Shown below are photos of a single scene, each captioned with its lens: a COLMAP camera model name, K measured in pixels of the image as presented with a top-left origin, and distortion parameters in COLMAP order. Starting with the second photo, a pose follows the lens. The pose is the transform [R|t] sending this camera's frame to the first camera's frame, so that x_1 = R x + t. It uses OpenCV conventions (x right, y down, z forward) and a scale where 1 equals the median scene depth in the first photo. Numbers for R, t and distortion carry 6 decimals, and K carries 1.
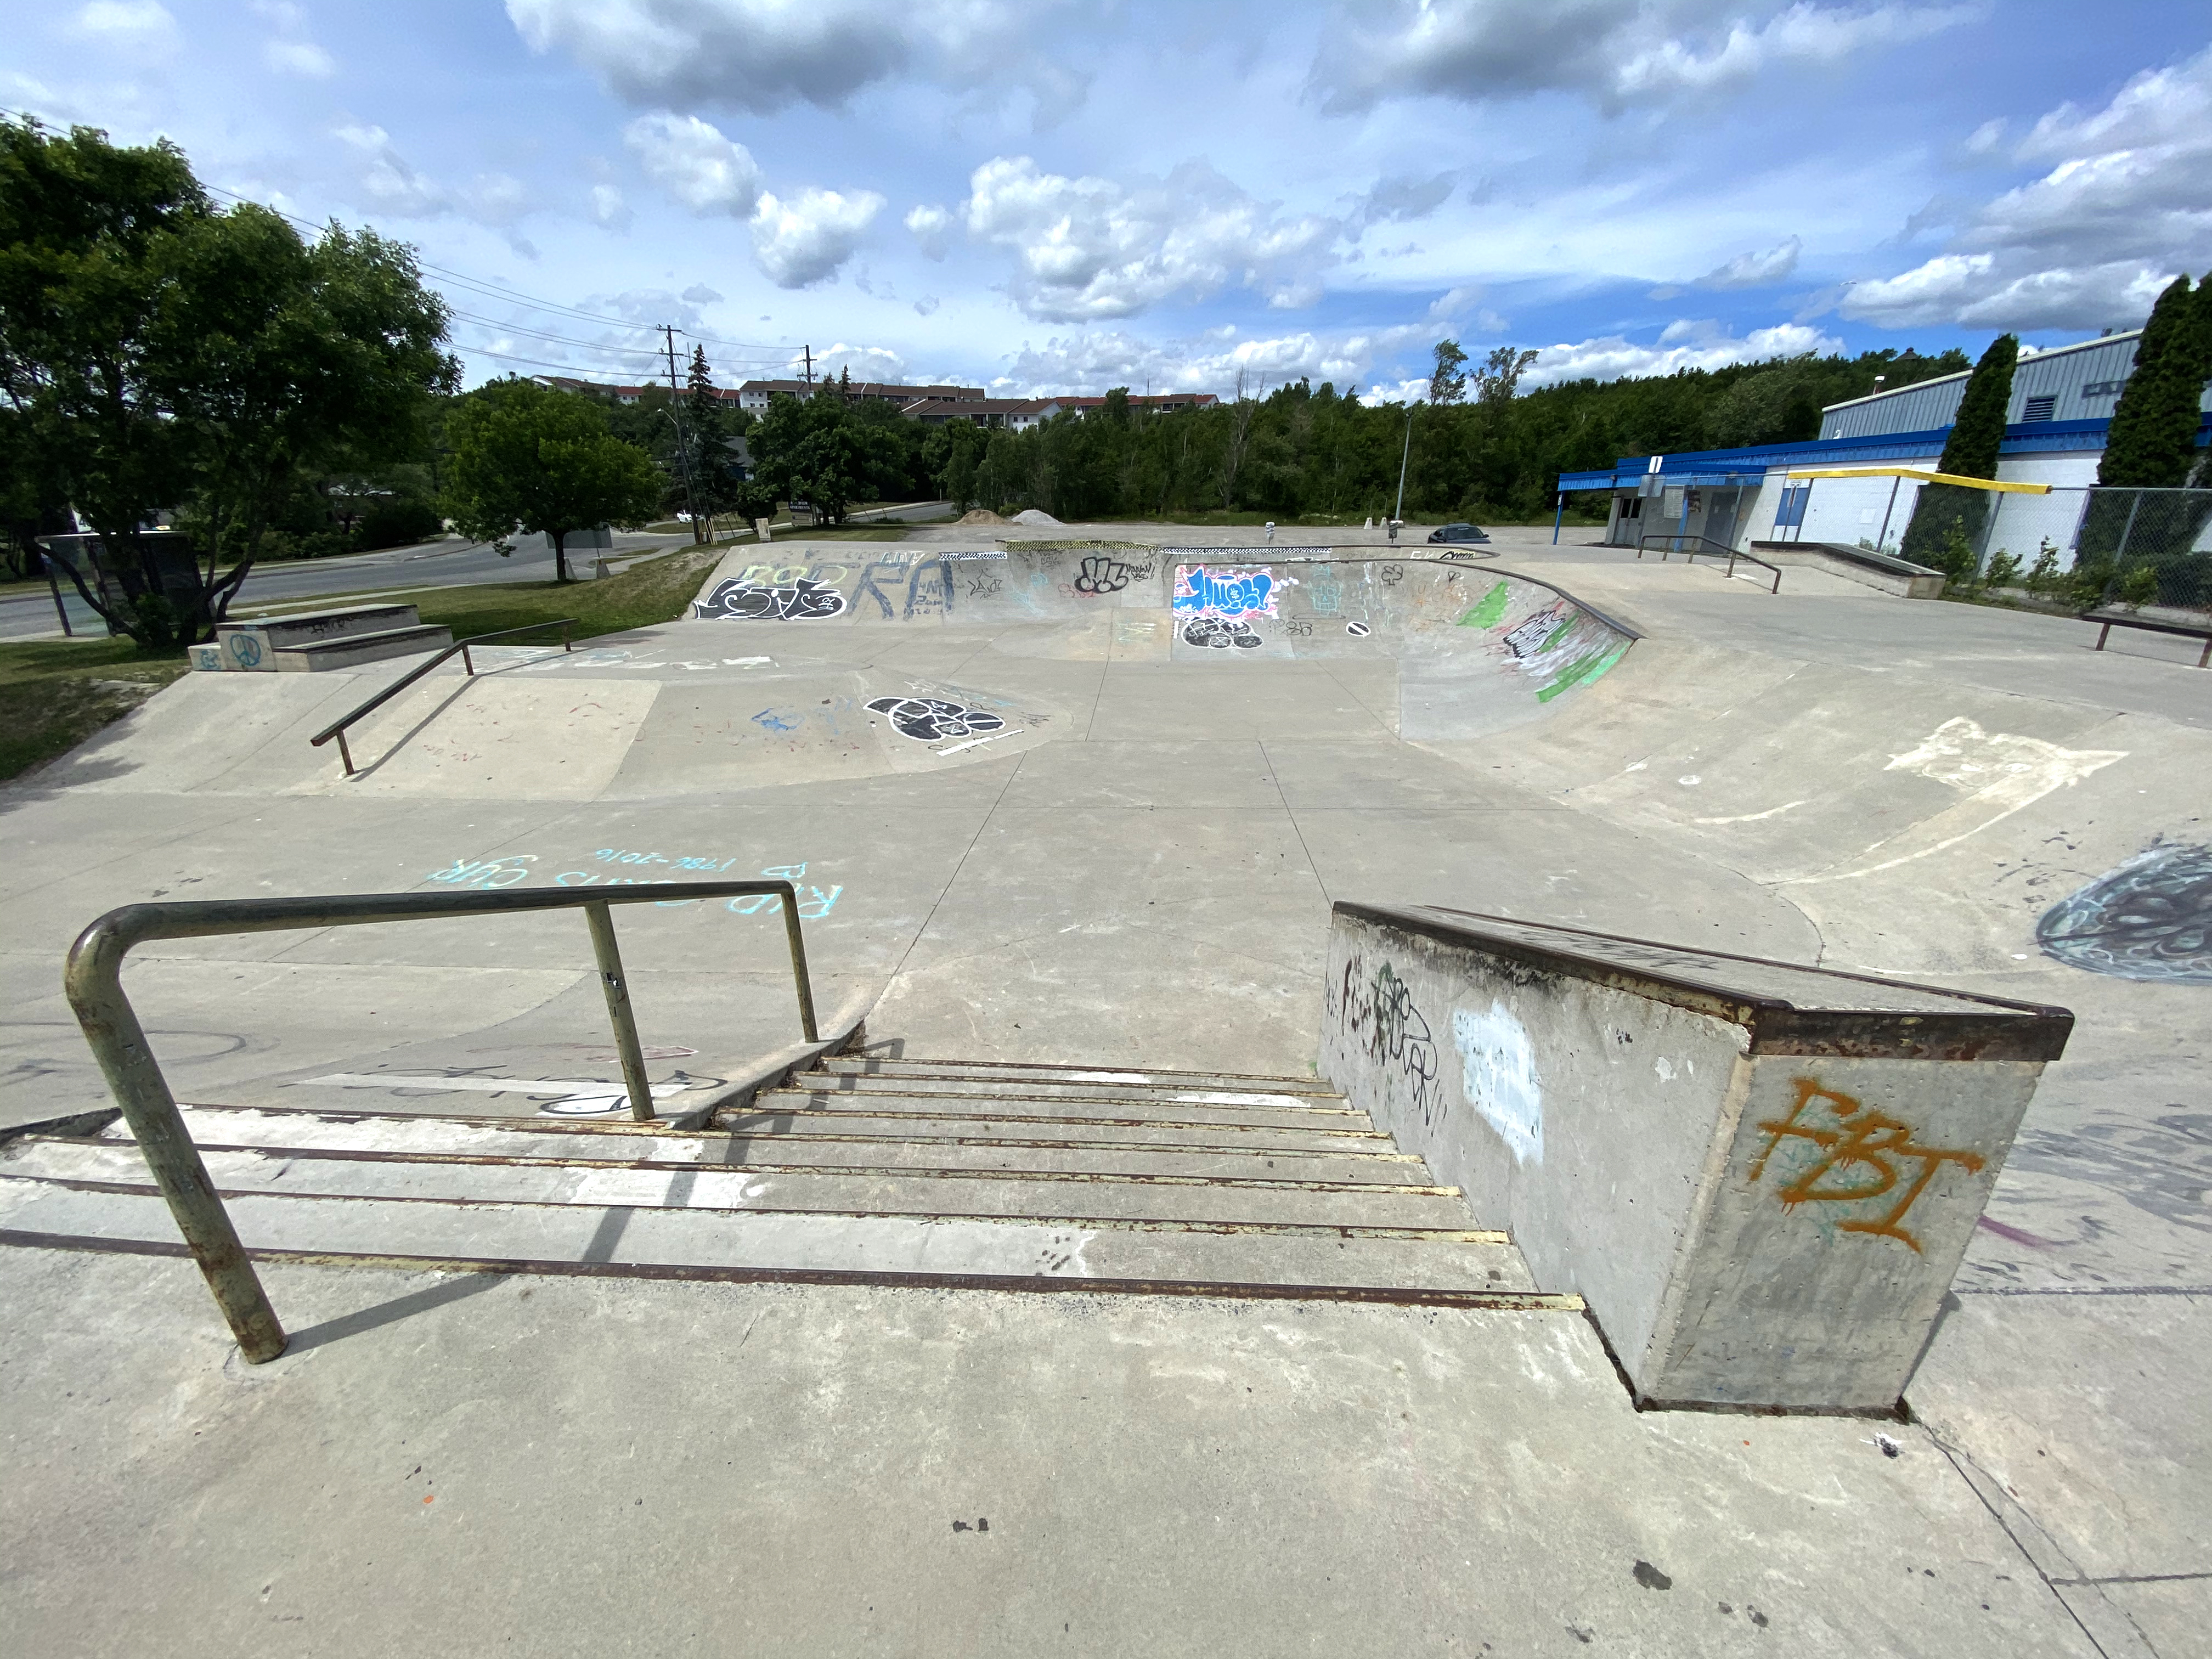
lens RADIAL K [[877.7, 0, 1100.8], [0, 877.7, 853.6], [0, 0, 1]] dist [0.012907, -0.016394]
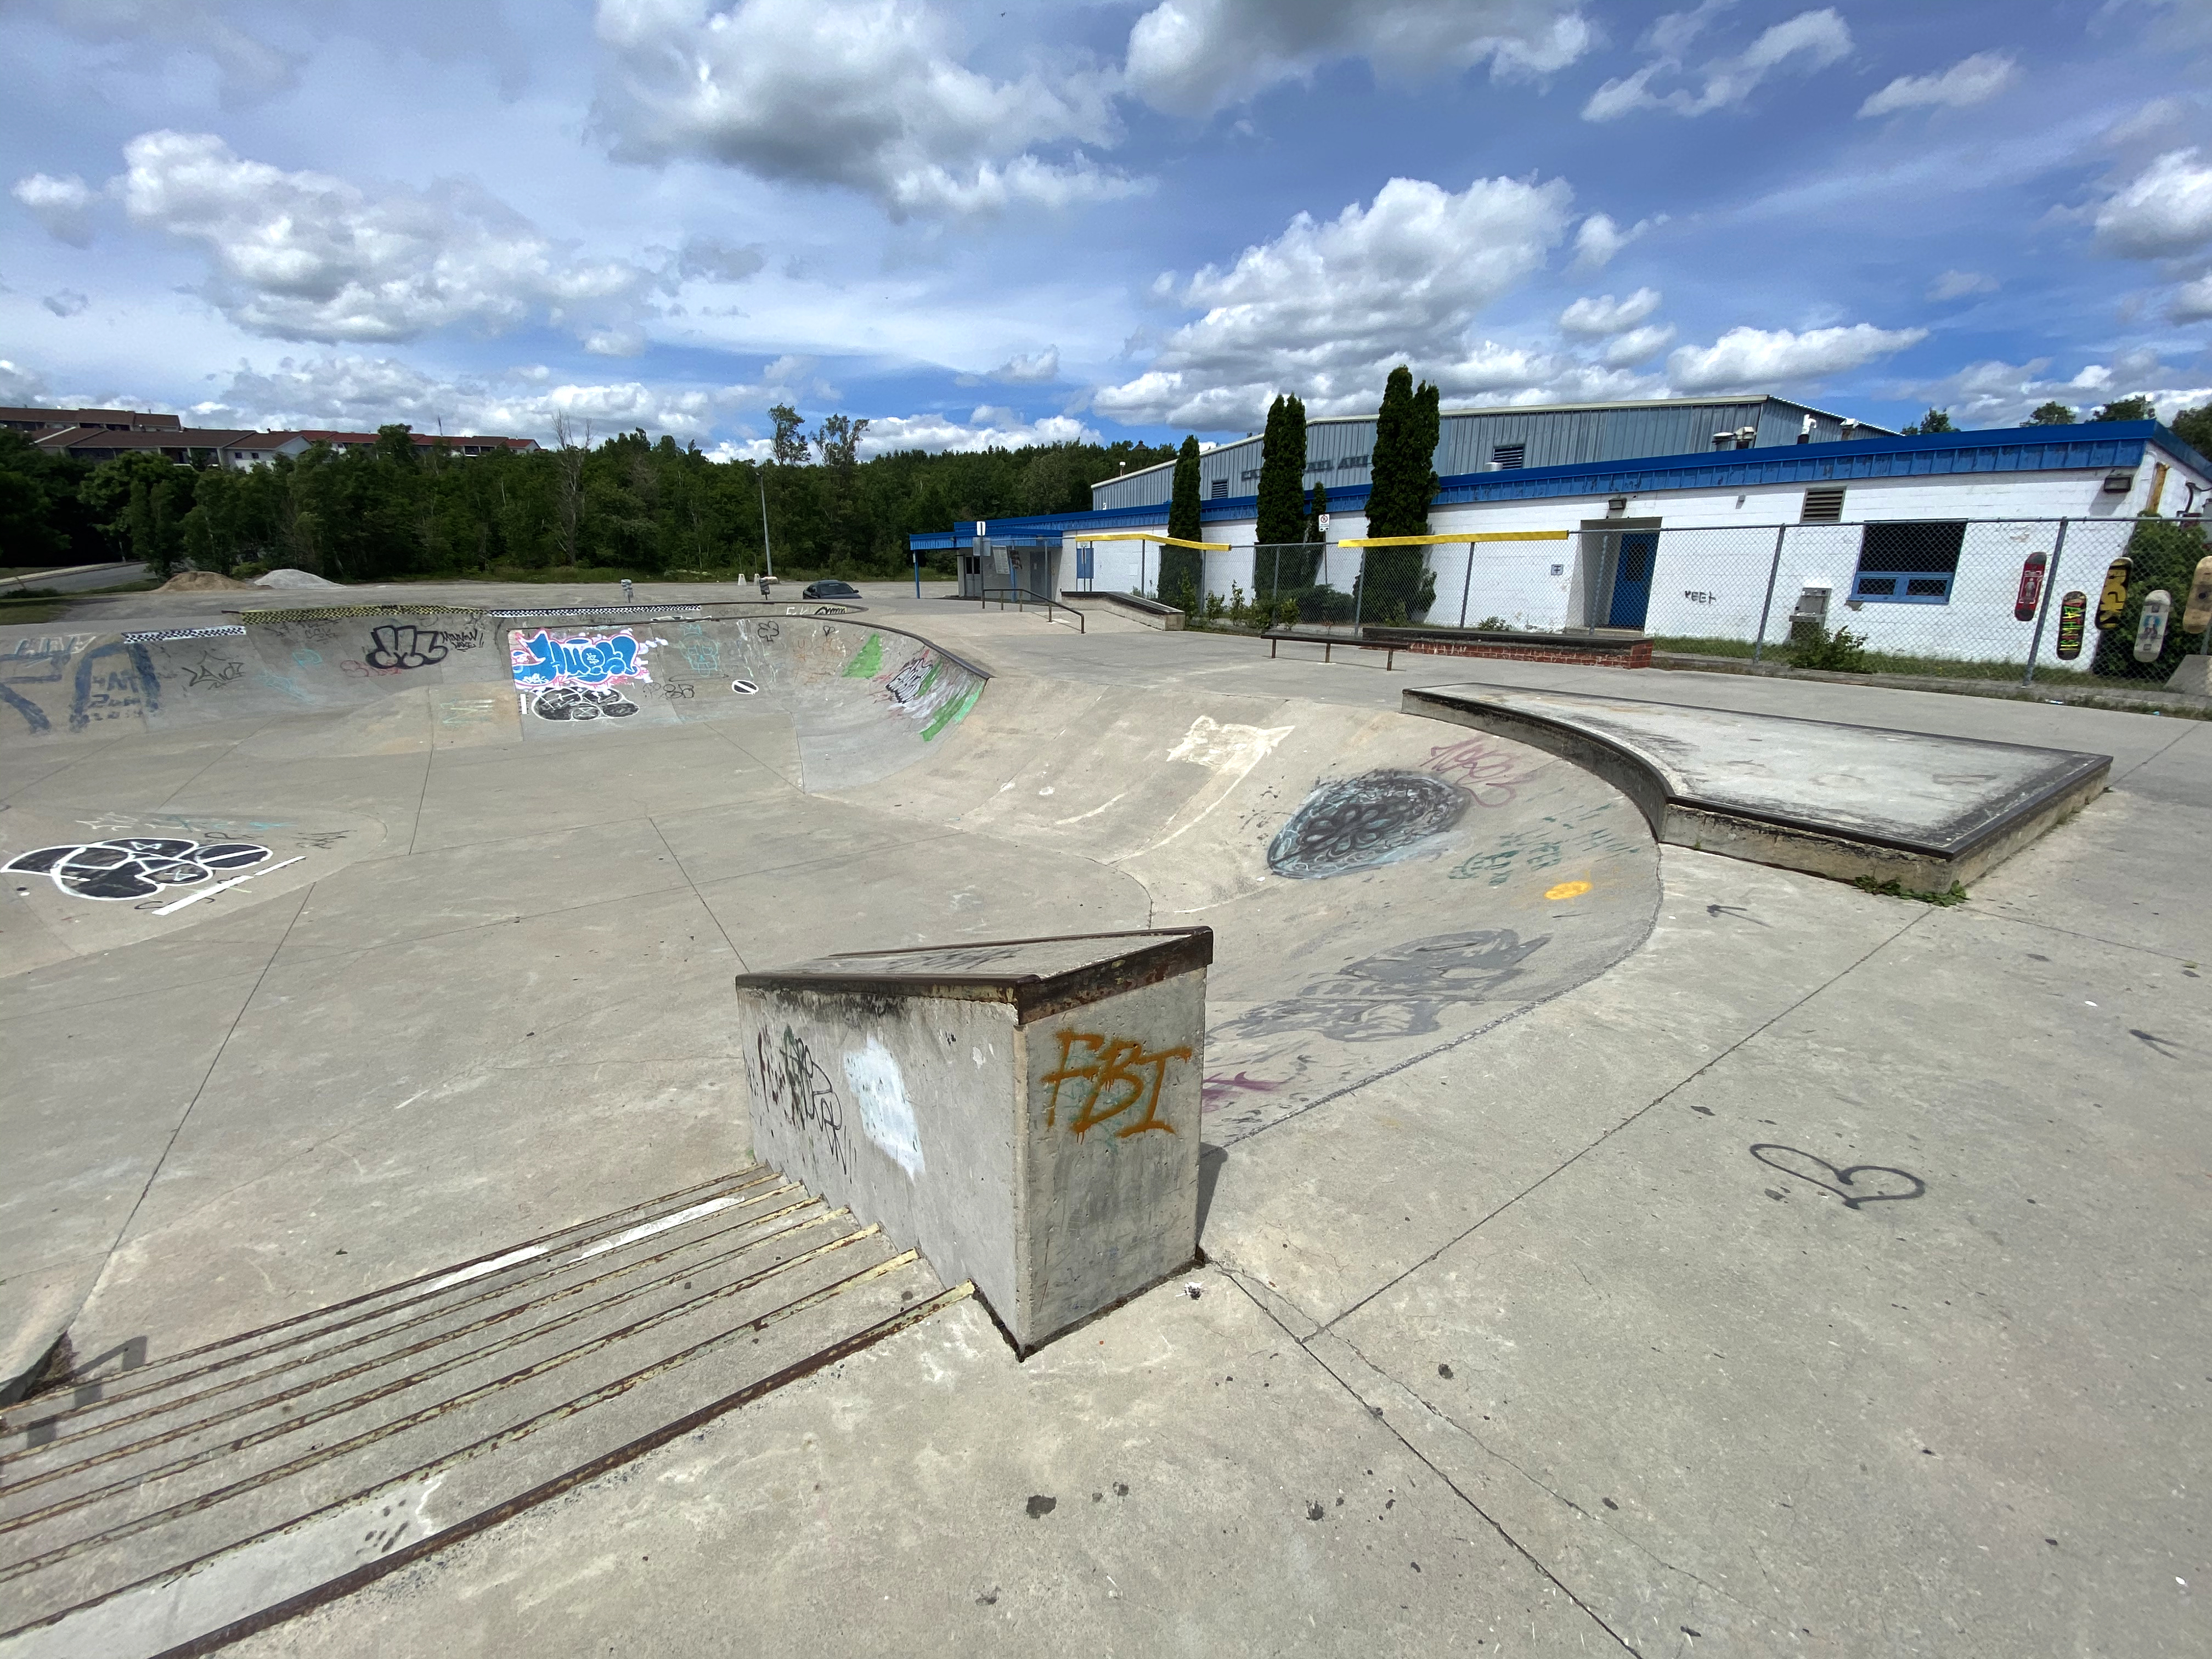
lens RADIAL K [[893.6, 0, 1108.6], [0, 893.6, 836.1], [0, 0, 1]] dist [0.016776, -0.019074]
pose [[0.800034, -0.179430, 0.572495, 0.037433], [0.223645, 0.974645, -0.007064, 0.002342], [-0.556712, 0.133687, 0.819878, -0.022536]]
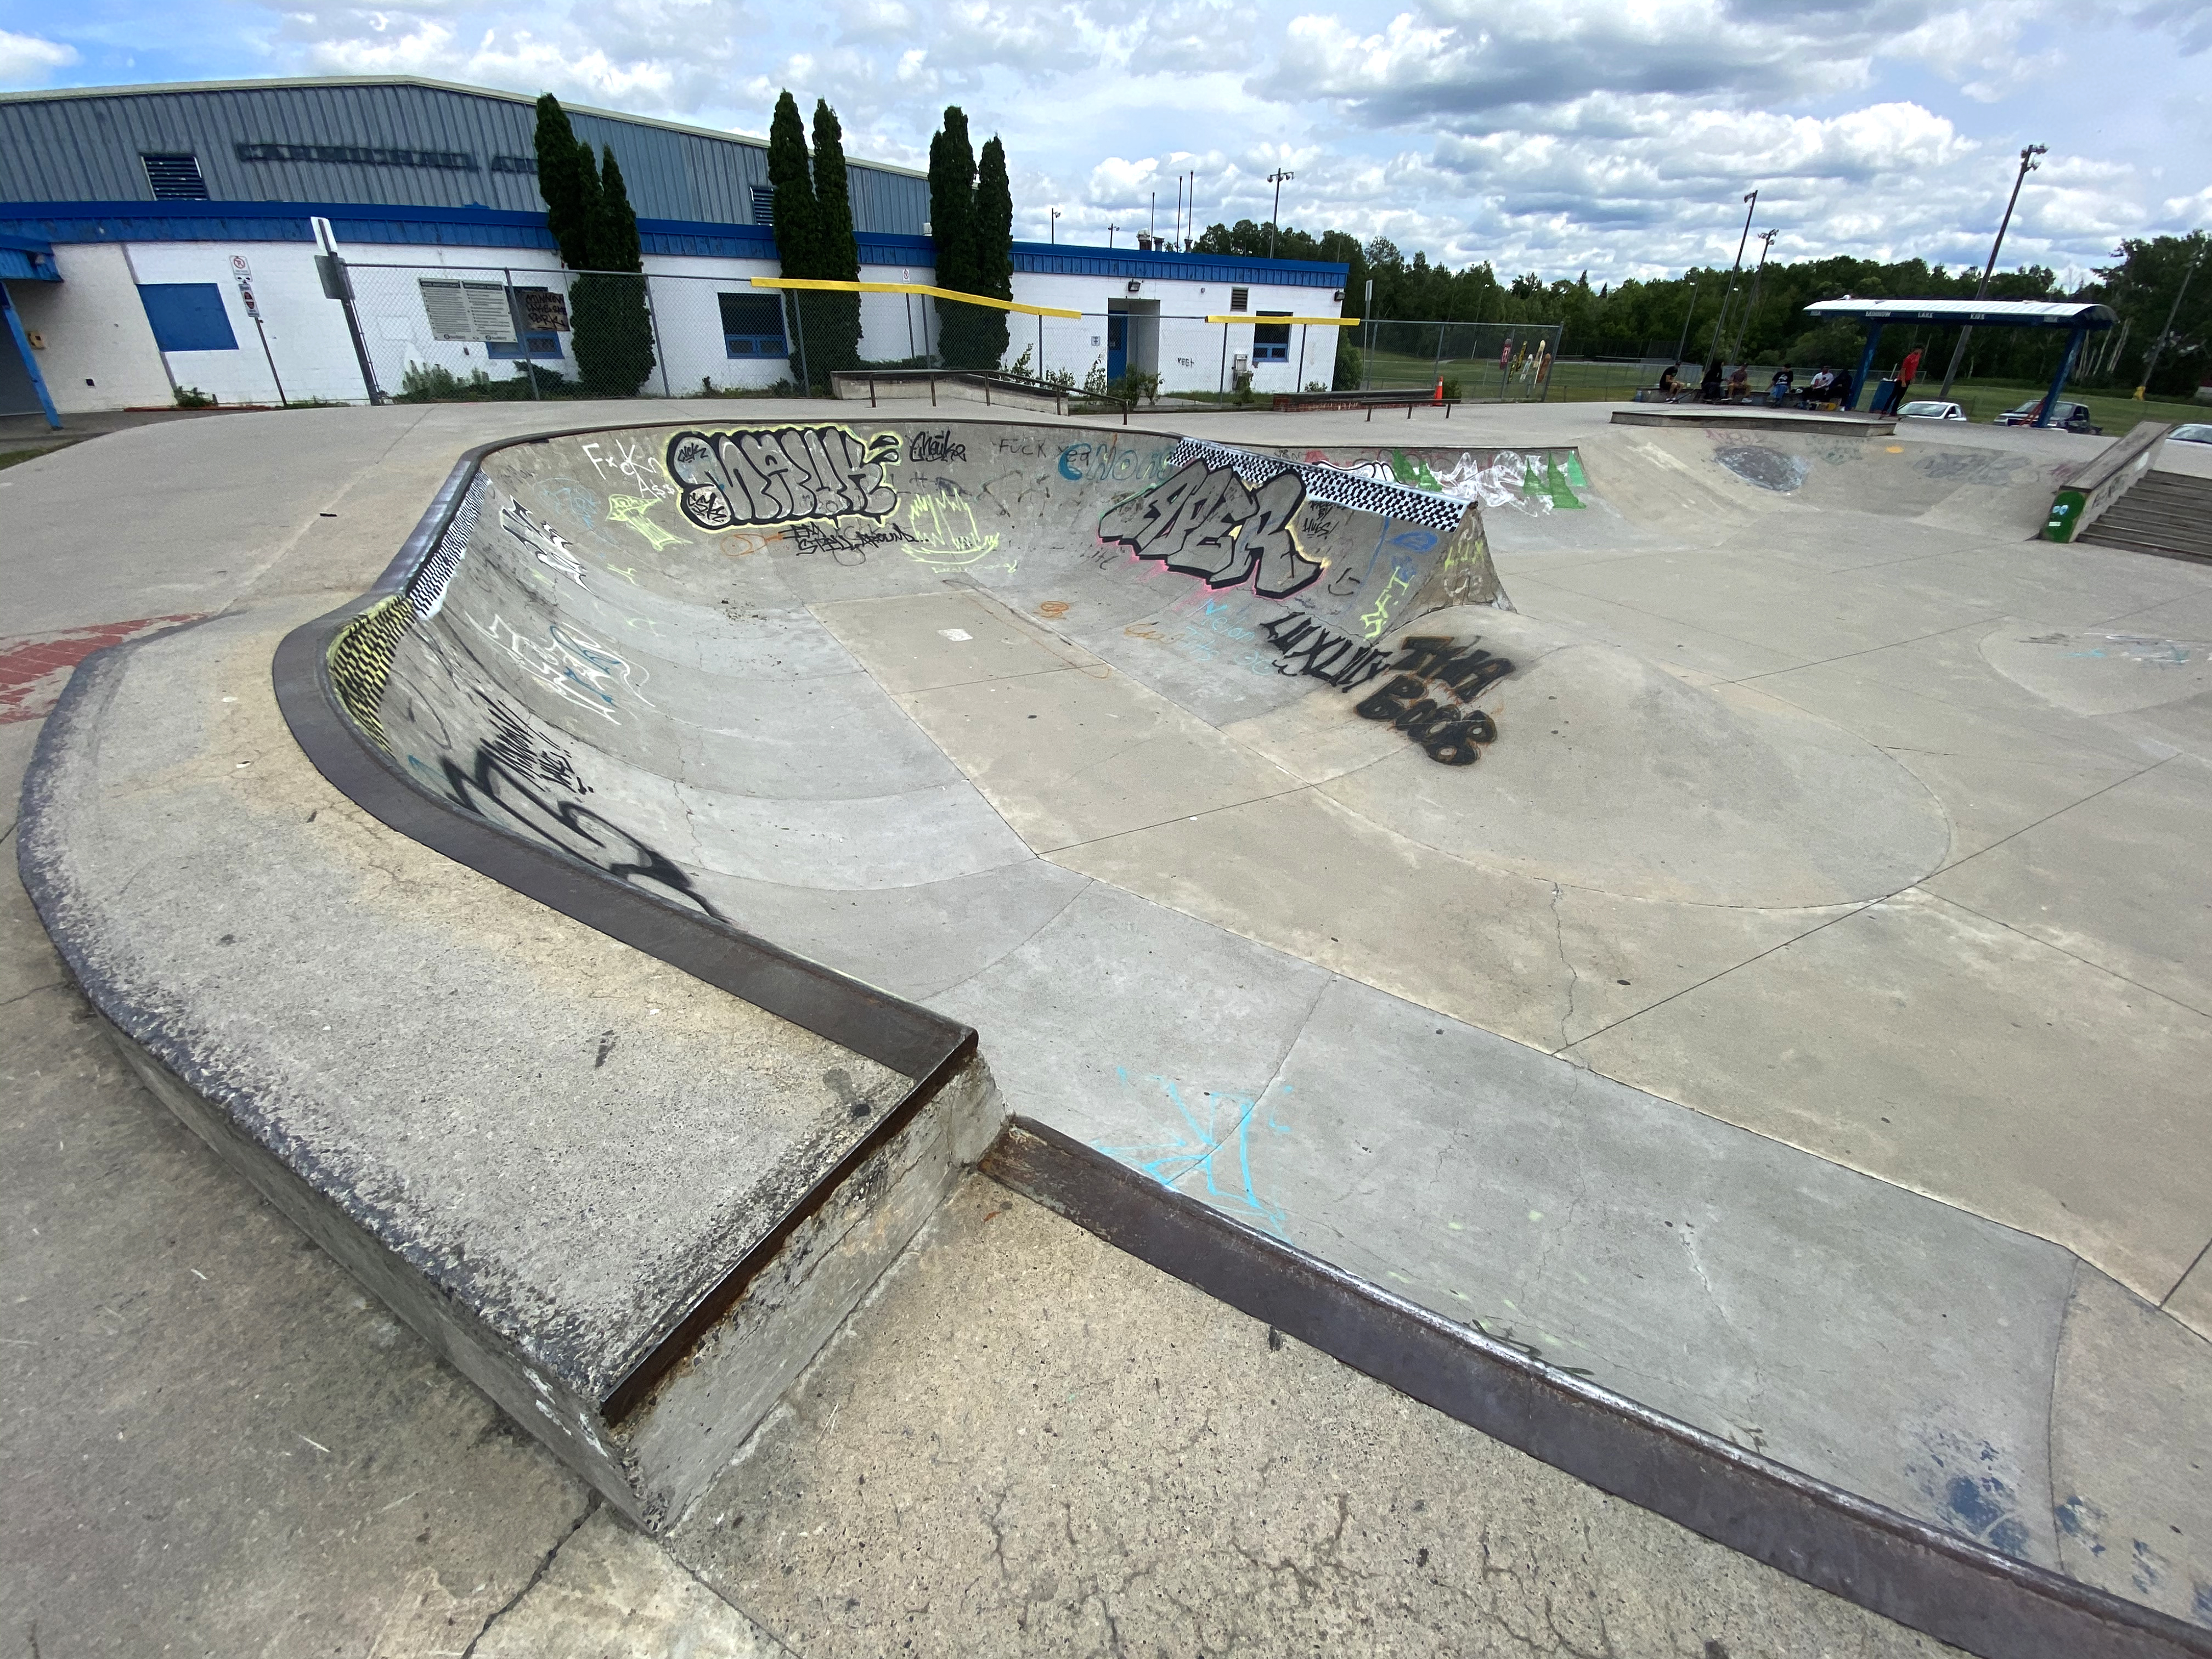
lens RADIAL K [[893.6, 0, 1108.6], [0, 893.6, 836.1], [0, 0, 1]] dist [0.016776, -0.019074]
pose [[-0.496466, -0.433829, 0.751874, -0.375063], [0.294981, 0.730299, 0.616157, -0.902258], [-0.816399, 0.527690, -0.234597, 2.309401]]
